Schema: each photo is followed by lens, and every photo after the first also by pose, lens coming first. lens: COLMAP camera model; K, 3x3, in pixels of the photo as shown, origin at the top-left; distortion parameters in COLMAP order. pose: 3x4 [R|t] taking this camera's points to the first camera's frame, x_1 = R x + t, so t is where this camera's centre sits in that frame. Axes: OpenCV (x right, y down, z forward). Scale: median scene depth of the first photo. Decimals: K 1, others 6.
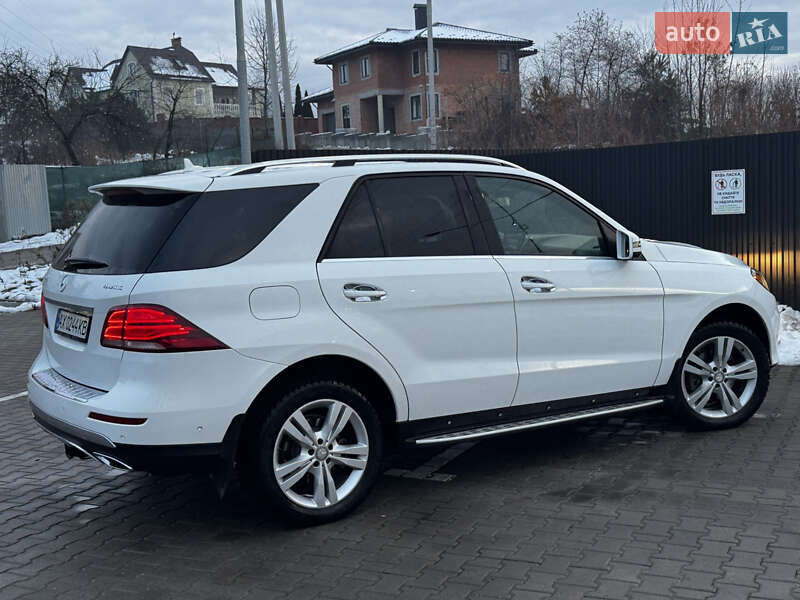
lens RADIAL K [[979.3, 0, 400.0], [0, 979.3, 300.0], [0, 0, 1]] dist [0.156386, -0.260663]
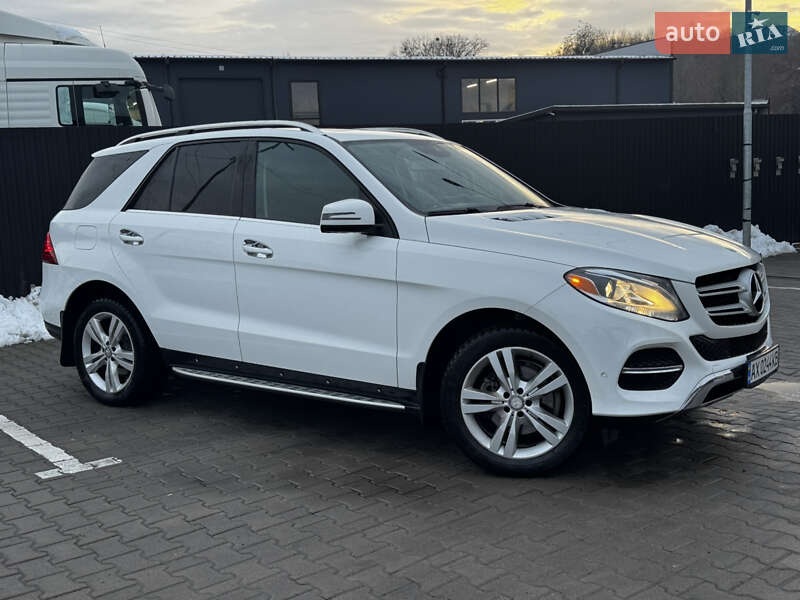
lens RADIAL K [[979.3, 0, 400.0], [0, 979.3, 300.0], [0, 0, 1]] dist [0.156386, -0.260663]
pose [[0.339591, 0.146505, -0.929093, 1.265510], [-0.076727, 0.988817, 0.127879, -0.116584], [0.937438, 0.027859, 0.347035, 0.870469]]
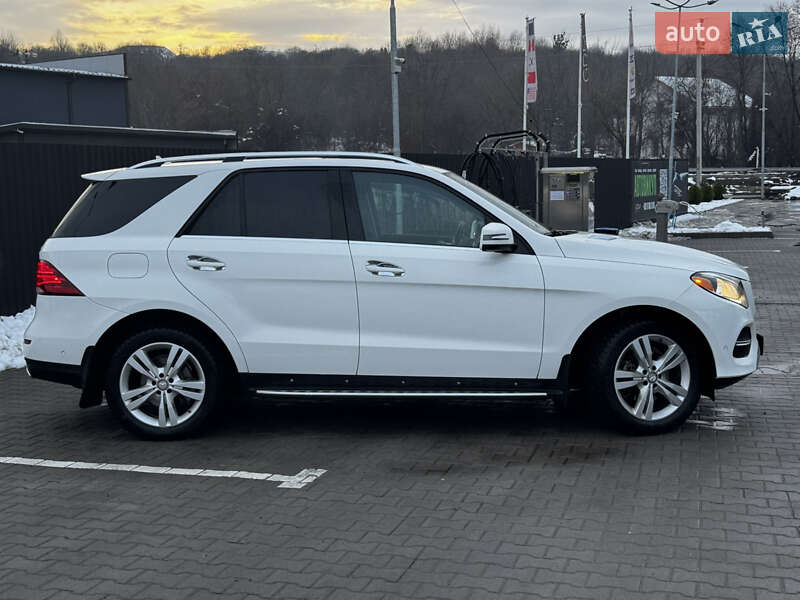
lens RADIAL K [[1140.7, 0, 409.4], [0, 1140.7, 301.3], [0, 0, 1]] dist [0.138584, -0.095672]
pose [[0.821685, 0.082264, -0.563974, 0.994008], [-0.073296, 0.996564, 0.038574, -0.034587], [0.565209, 0.009641, 0.824891, -0.060918]]
